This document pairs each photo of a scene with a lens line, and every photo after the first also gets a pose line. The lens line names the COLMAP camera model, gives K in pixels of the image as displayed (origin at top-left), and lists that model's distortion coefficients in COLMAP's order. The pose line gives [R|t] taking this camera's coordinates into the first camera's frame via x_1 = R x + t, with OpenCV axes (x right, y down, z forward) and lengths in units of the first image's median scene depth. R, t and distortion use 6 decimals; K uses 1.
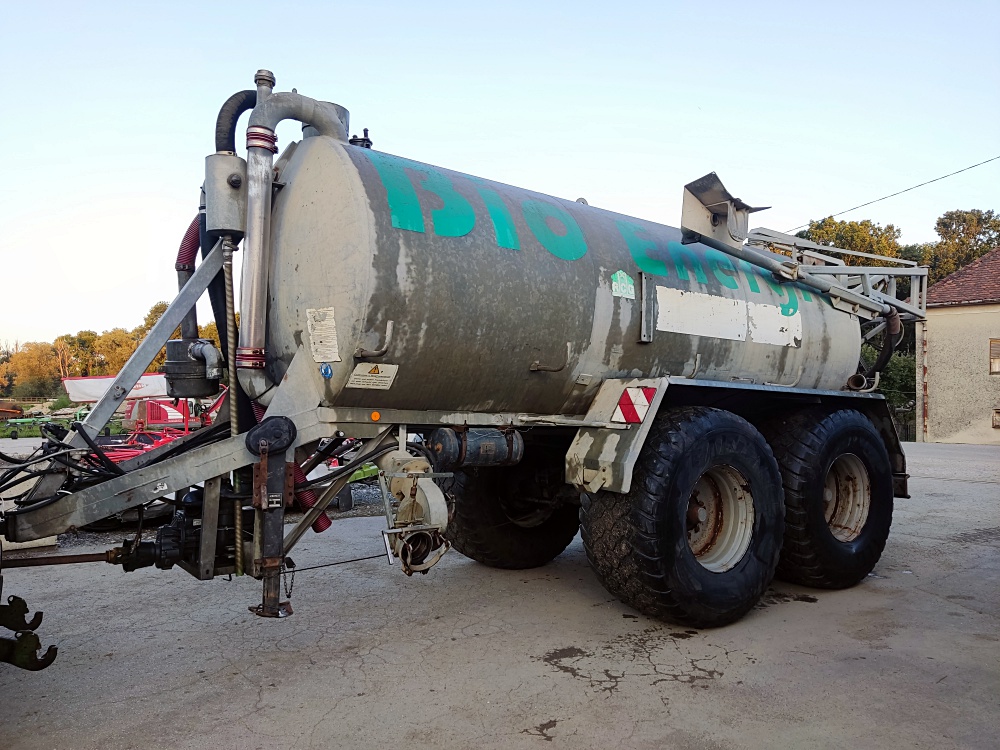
lens RADIAL K [[737.3, 0, 500.0], [0, 737.3, 375.0], [0, 0, 1]] dist [0.118708, -0.153301]
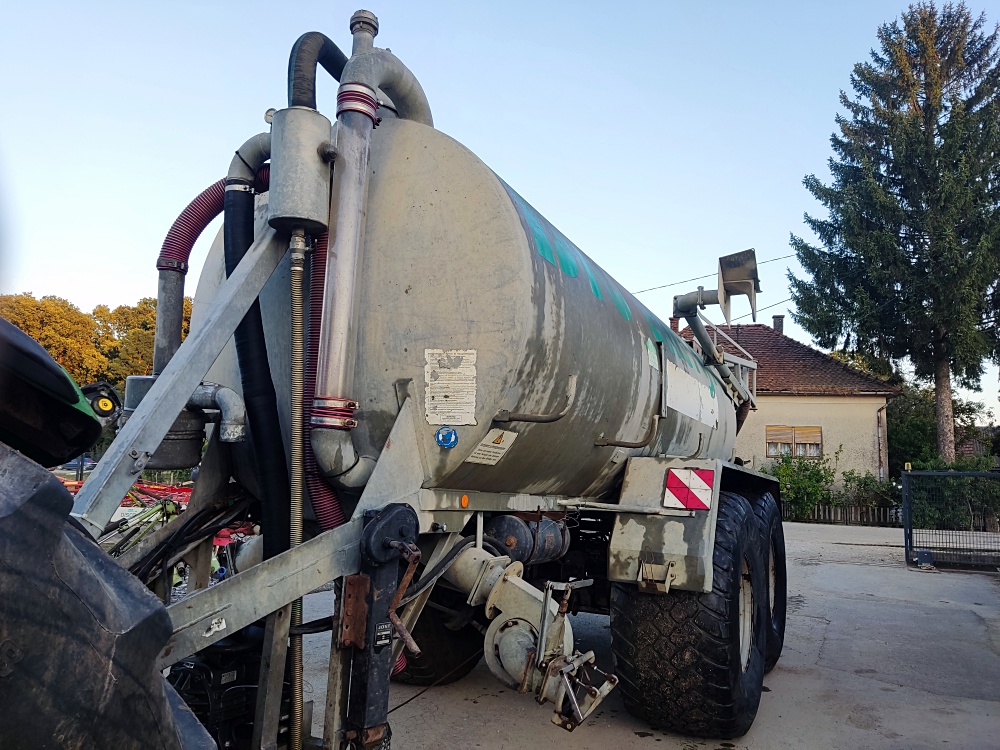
lens RADIAL K [[737.3, 0, 500.0], [0, 737.3, 375.0], [0, 0, 1]] dist [0.118708, -0.153301]
pose [[0.893074, 0.080264, 0.442693, -0.439569], [-0.040620, 0.994324, -0.098334, 0.001938], [-0.448073, 0.069838, 0.891265, 0.298580]]
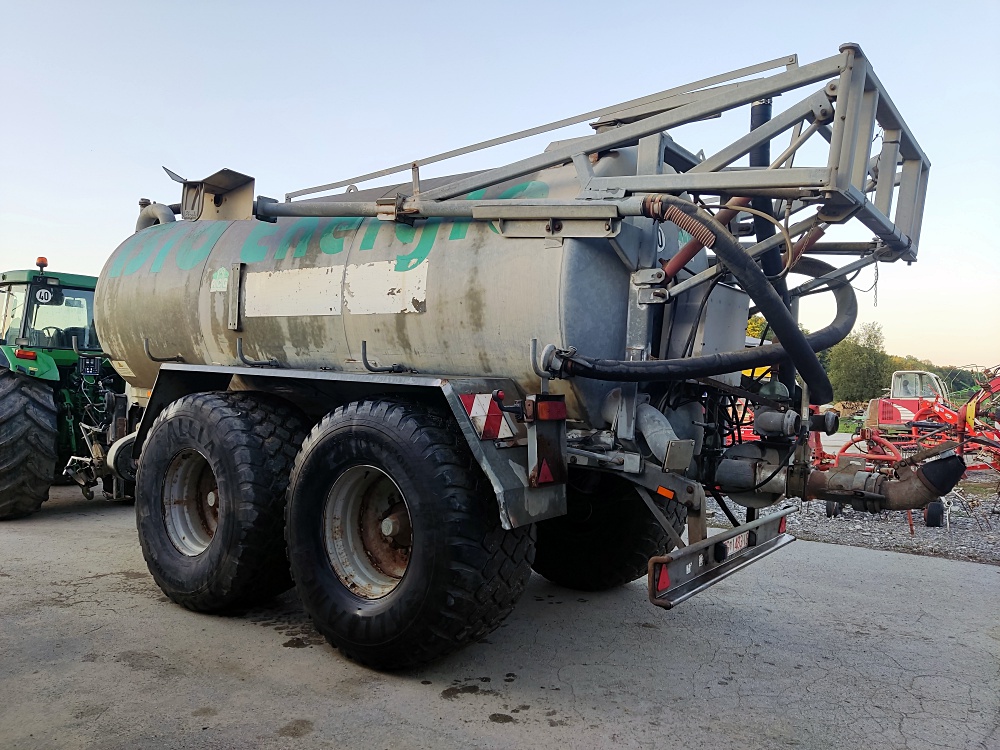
lens RADIAL K [[737.3, 0, 500.0], [0, 737.3, 375.0], [0, 0, 1]] dist [0.118708, -0.153301]
pose [[0.265245, -0.015817, -0.964051, 1.468697], [0.011558, 0.999846, -0.013225, 0.042481], [0.964112, -0.007635, 0.265387, 1.206691]]
